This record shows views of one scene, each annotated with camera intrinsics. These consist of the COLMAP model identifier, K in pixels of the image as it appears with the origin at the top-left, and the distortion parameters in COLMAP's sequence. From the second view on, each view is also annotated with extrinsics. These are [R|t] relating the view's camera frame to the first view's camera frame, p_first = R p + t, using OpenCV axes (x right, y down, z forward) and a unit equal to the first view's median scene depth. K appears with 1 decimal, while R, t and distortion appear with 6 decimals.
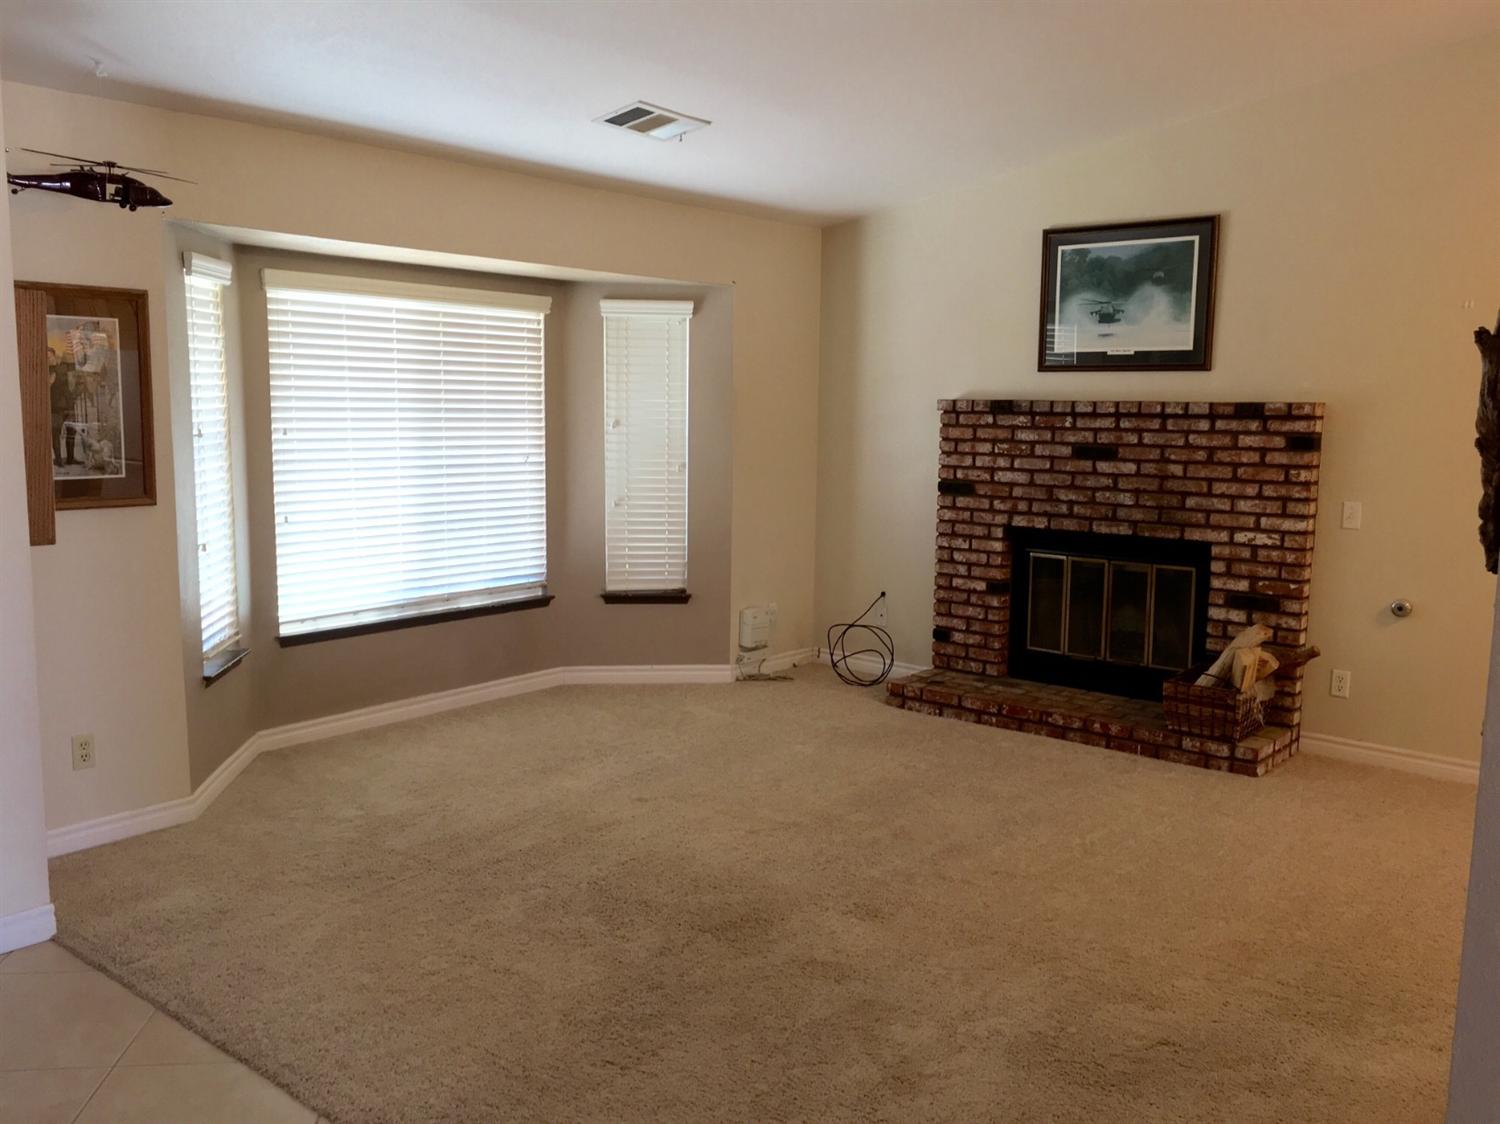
lens RADIAL K [[1272.3, 0, 747.0], [0, 1272.3, 557.1], [0, 0, 1]] dist [0.049517, -0.037498]
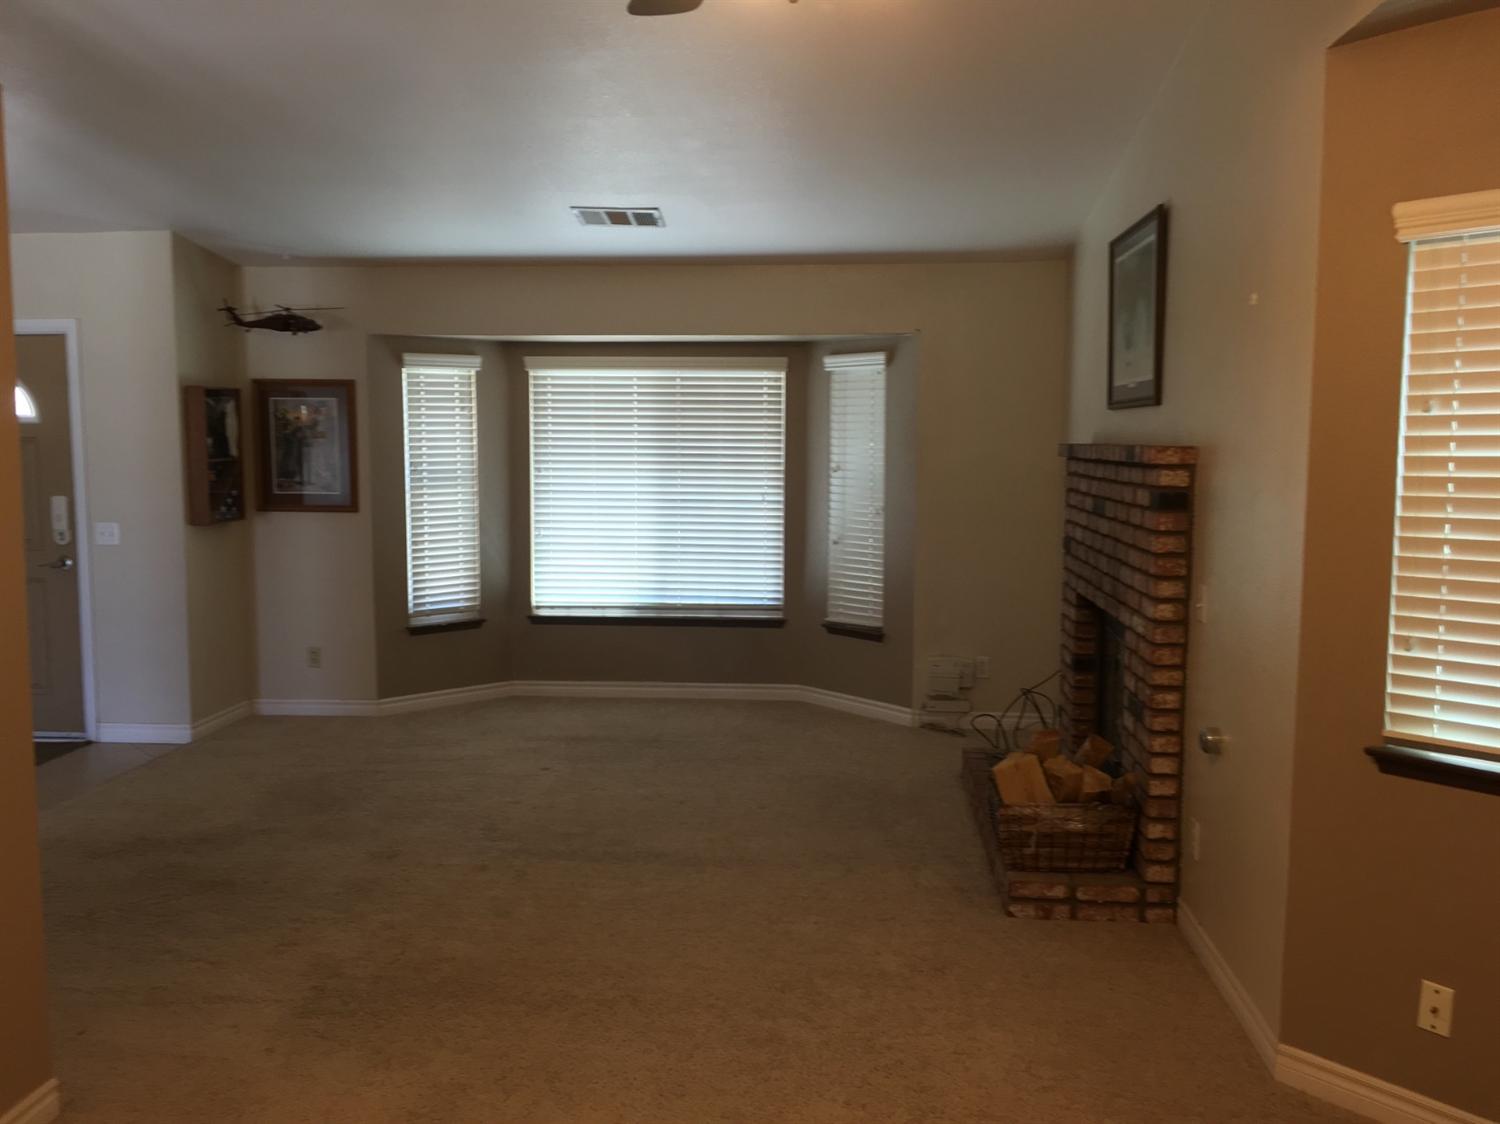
lens RADIAL K [[1272.3, 0, 747.6], [0, 1272.3, 559.8], [0, 0, 1]] dist [0.049517, -0.037498]
pose [[0.577195, 0.068132, -0.813759, 0.770283], [-0.099955, 0.994915, 0.012402, -0.034189], [0.810466, 0.074181, 0.581070, 0.322713]]
